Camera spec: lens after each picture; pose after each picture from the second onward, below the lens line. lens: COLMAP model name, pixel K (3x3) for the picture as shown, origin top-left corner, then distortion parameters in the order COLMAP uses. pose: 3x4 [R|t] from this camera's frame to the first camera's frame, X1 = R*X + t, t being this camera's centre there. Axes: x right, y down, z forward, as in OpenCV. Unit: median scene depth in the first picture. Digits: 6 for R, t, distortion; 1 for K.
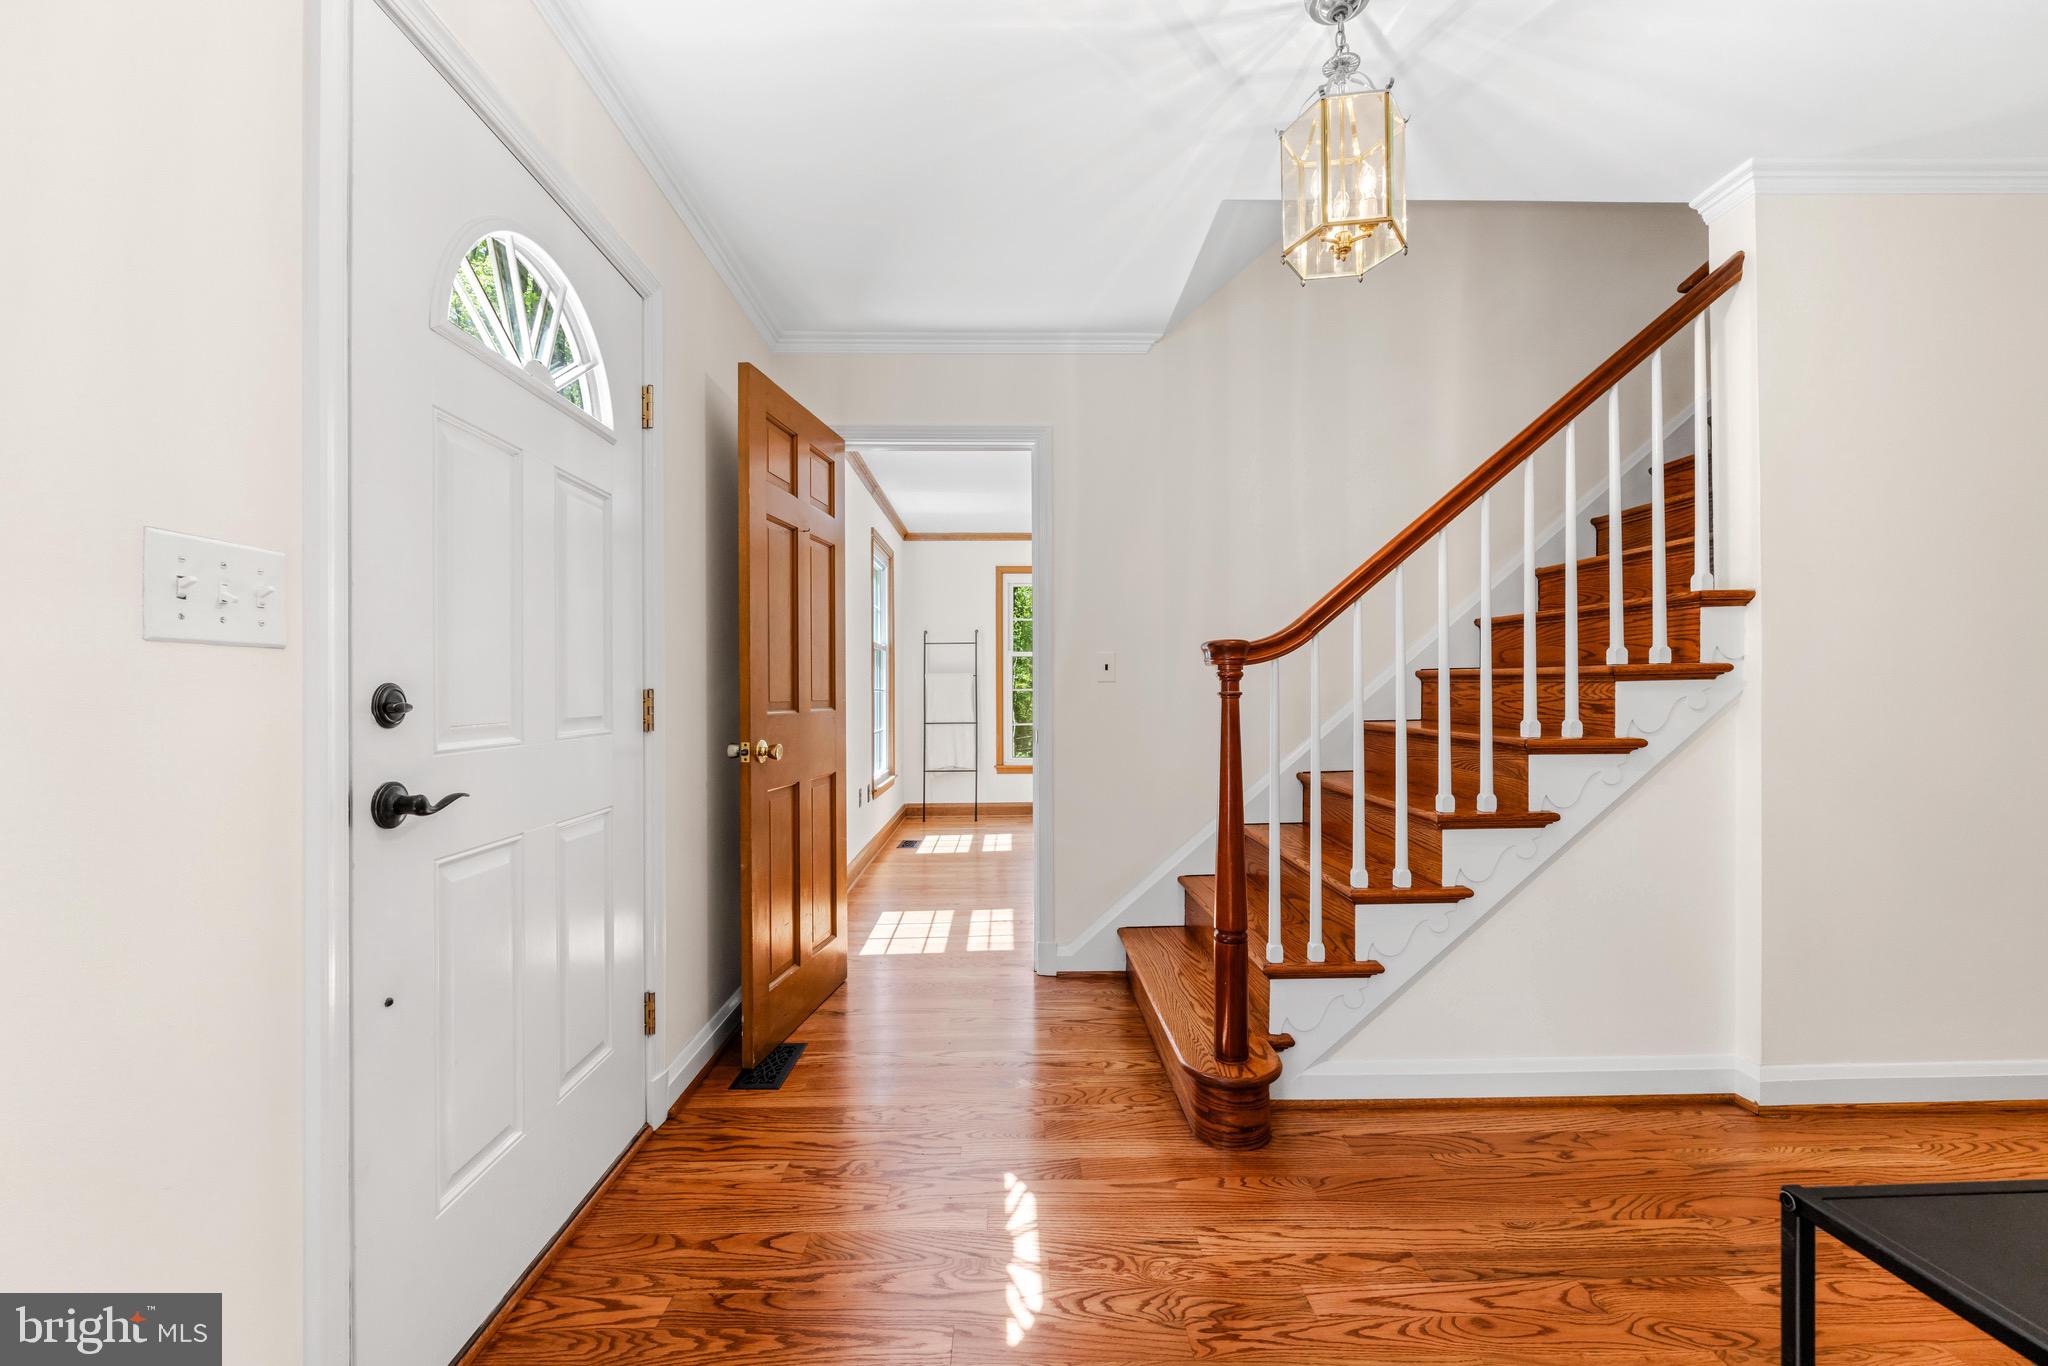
lens RADIAL K [[832.5, 0, 1022.0], [0, 832.5, 683.8], [0, 0, 1]] dist [-0.002109, 0.000465]
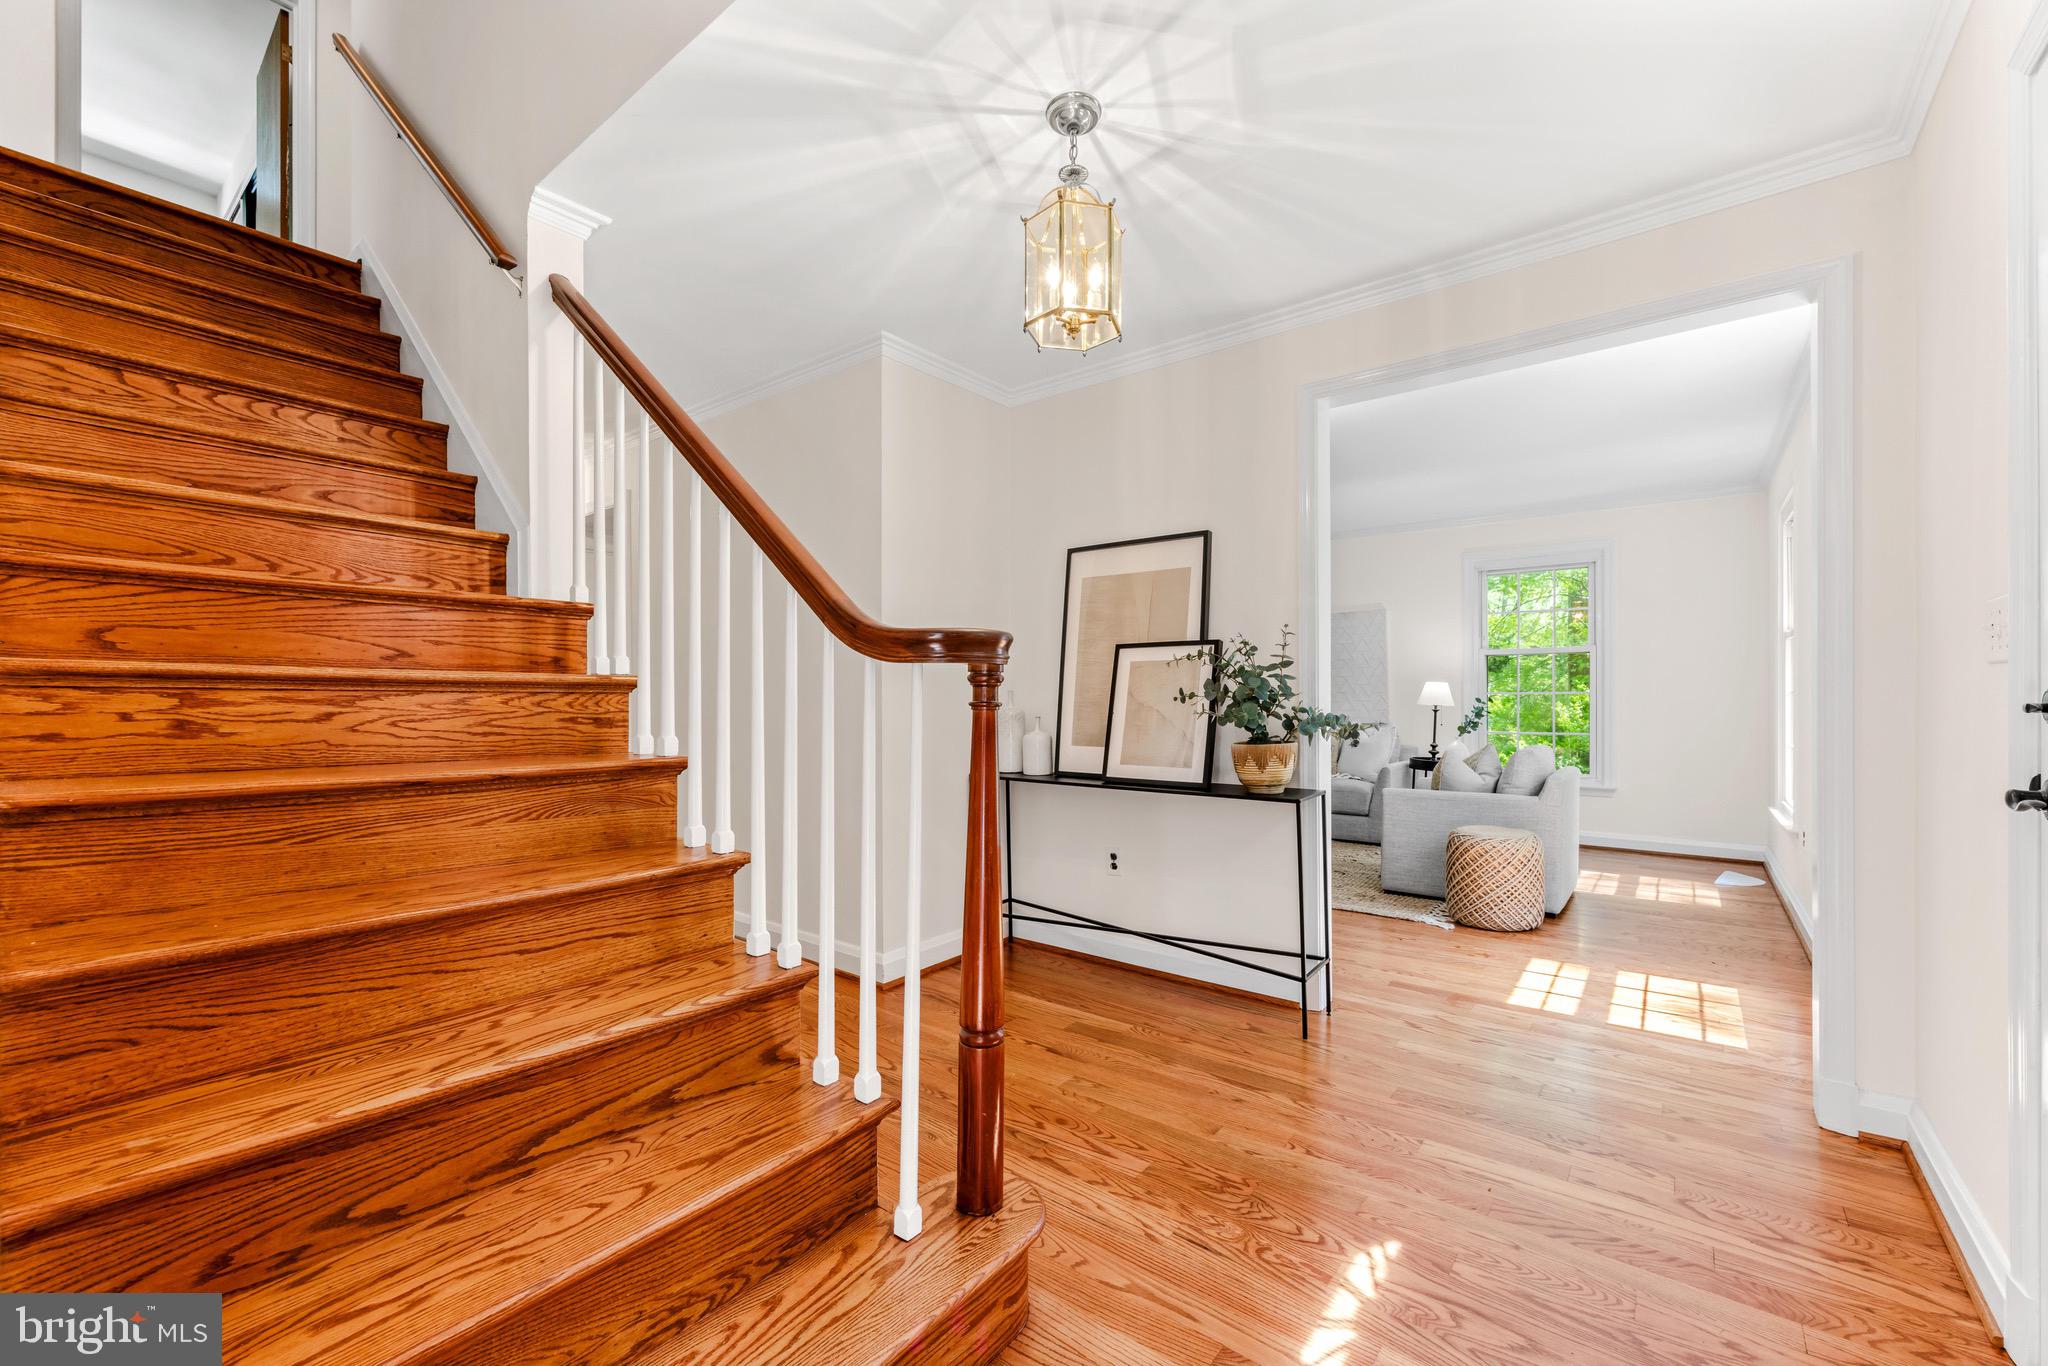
lens RADIAL K [[832.5, 0, 1023.6], [0, 832.5, 693.6], [0, 0, 1]] dist [-0.002109, 0.000465]
pose [[-0.771199, 0.009972, 0.636516, -0.318051], [0.003459, 0.999928, -0.011475, 0.014682], [-0.636585, -0.006648, -0.771178, 1.976435]]
